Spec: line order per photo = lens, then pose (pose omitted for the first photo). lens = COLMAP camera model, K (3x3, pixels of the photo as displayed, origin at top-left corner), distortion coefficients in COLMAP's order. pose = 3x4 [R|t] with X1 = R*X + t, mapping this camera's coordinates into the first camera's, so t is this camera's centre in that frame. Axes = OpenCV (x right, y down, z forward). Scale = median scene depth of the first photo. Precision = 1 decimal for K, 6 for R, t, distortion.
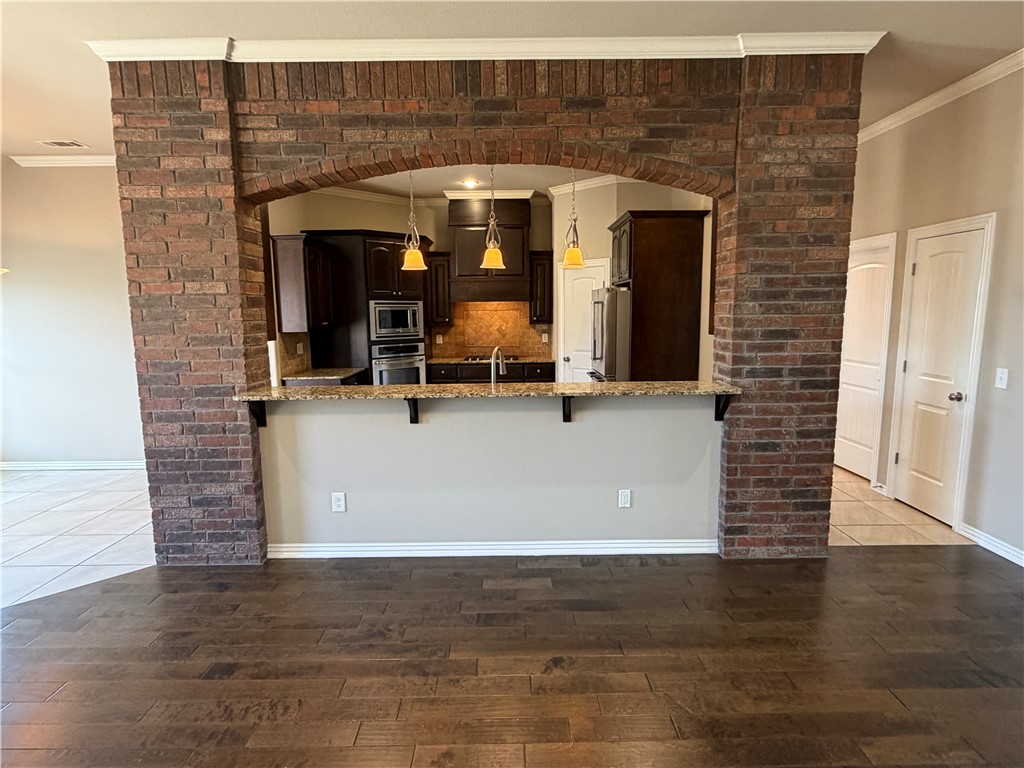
lens RADIAL K [[548.2, 0, 512.0], [0, 548.2, 384.0], [0, 0, 1]] dist [0.002702, 0.000715]
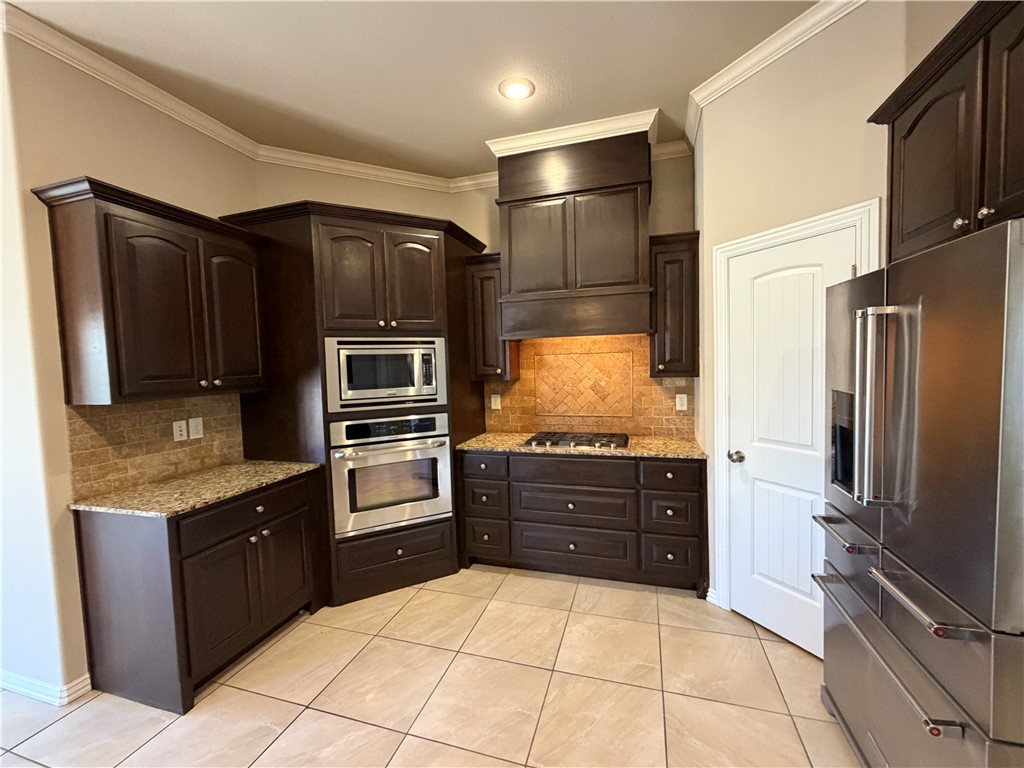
lens RADIAL K [[413.0, 0, 512.0], [0, 413.0, 384.0], [0, 0, 1]] dist [0.000896, -0.000200]
pose [[0.951958, -0.000122, -0.306229, 0.028383], [-0.023091, 0.997124, -0.072178, -0.074681], [0.305357, 0.075782, 0.949218, 0.611821]]
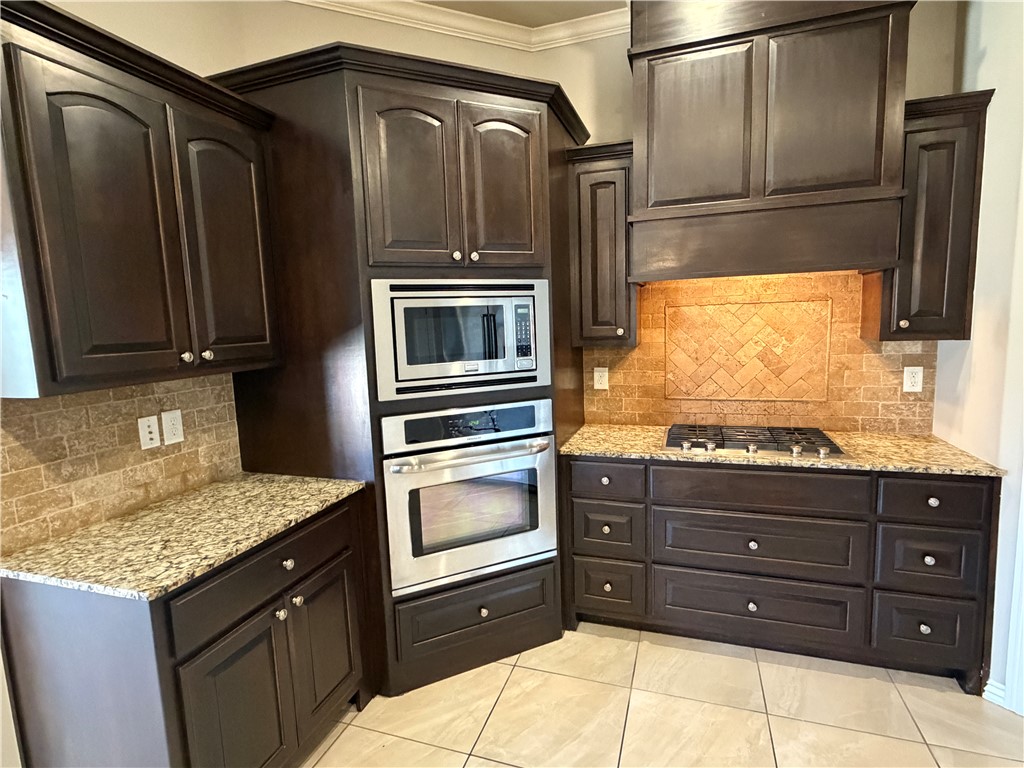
lens RADIAL K [[521.6, 0, 510.7], [0, 521.6, 381.5], [0, 0, 1]] dist [-0.000054, 0.000455]
pose [[0.942164, 0.017224, -0.334710, -0.072007], [-0.019679, 0.999799, -0.003945, -0.083134], [0.334575, 0.010304, 0.942313, 0.663982]]
